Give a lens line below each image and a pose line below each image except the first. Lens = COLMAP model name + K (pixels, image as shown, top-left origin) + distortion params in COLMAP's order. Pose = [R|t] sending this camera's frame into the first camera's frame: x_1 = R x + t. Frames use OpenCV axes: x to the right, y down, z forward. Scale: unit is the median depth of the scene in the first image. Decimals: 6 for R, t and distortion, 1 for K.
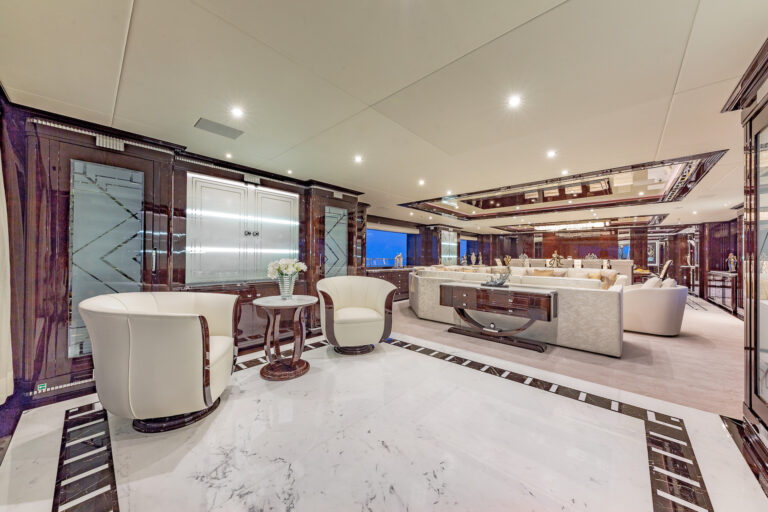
lens RADIAL K [[263.4, 0, 381.9], [0, 263.4, 254.7], [0, 0, 1]] dist [0.002080, -0.000101]
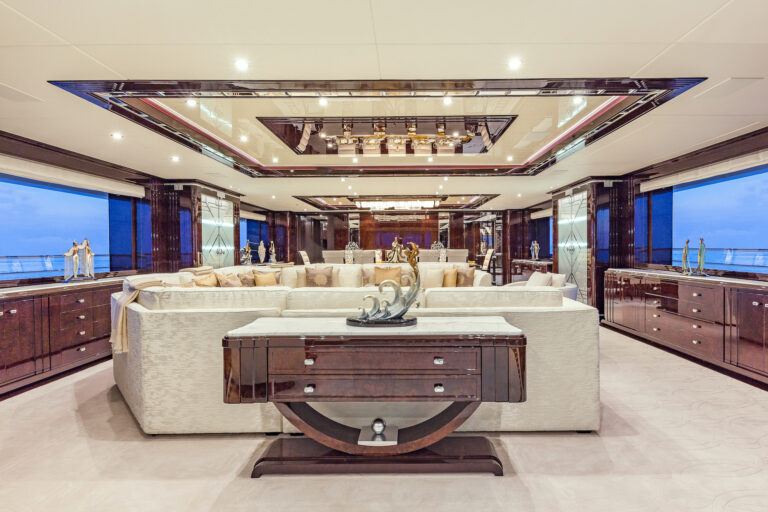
lens RADIAL K [[367.8, 0, 402.9], [0, 367.8, 254.0], [0, 0, 1]] dist [0.015788, -0.000475]
pose [[0.737757, -0.023607, 0.674653, 0.070808], [0.009290, 0.999649, 0.024821, 0.006106], [-0.675002, -0.012044, 0.737717, 0.448538]]
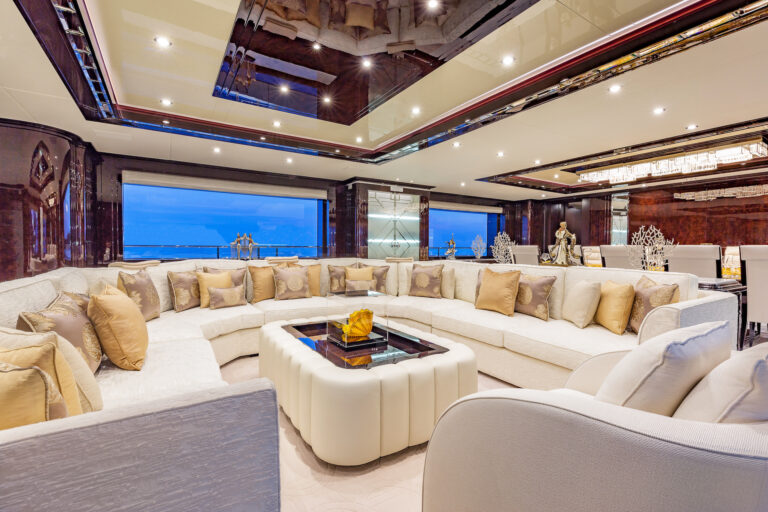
lens RADIAL K [[346.0, 0, 383.0], [0, 346.0, 254.6], [0, 0, 1]] dist [0.000133, -0.000035]
pose [[0.964655, 0.004399, -0.263481, 0.782202], [0.002560, 0.999657, 0.026063, 0.027314], [0.263505, -0.025817, 0.964313, 0.634082]]
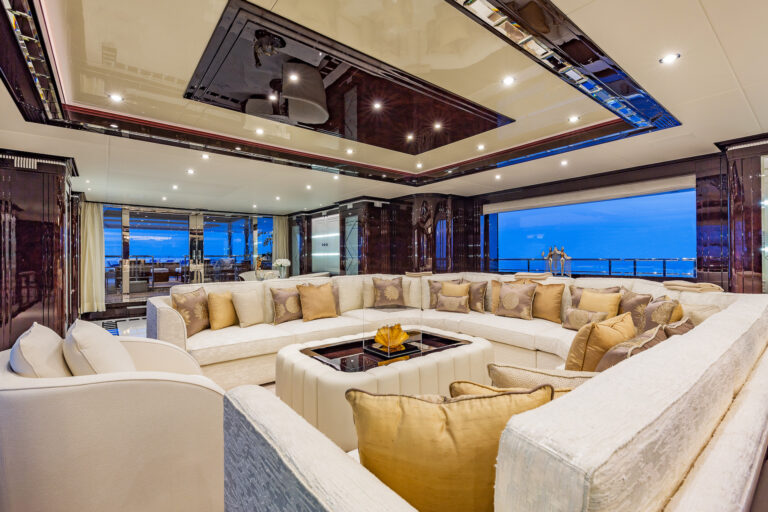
lens RADIAL K [[346.0, 0, 383.0], [0, 346.0, 254.6], [0, 0, 1]] dist [0.000133, -0.000035]
pose [[-0.154668, -0.018488, -0.987793, 1.172183], [0.010370, 0.999739, -0.020335, 0.025226], [0.987912, -0.013389, -0.154436, 1.191273]]
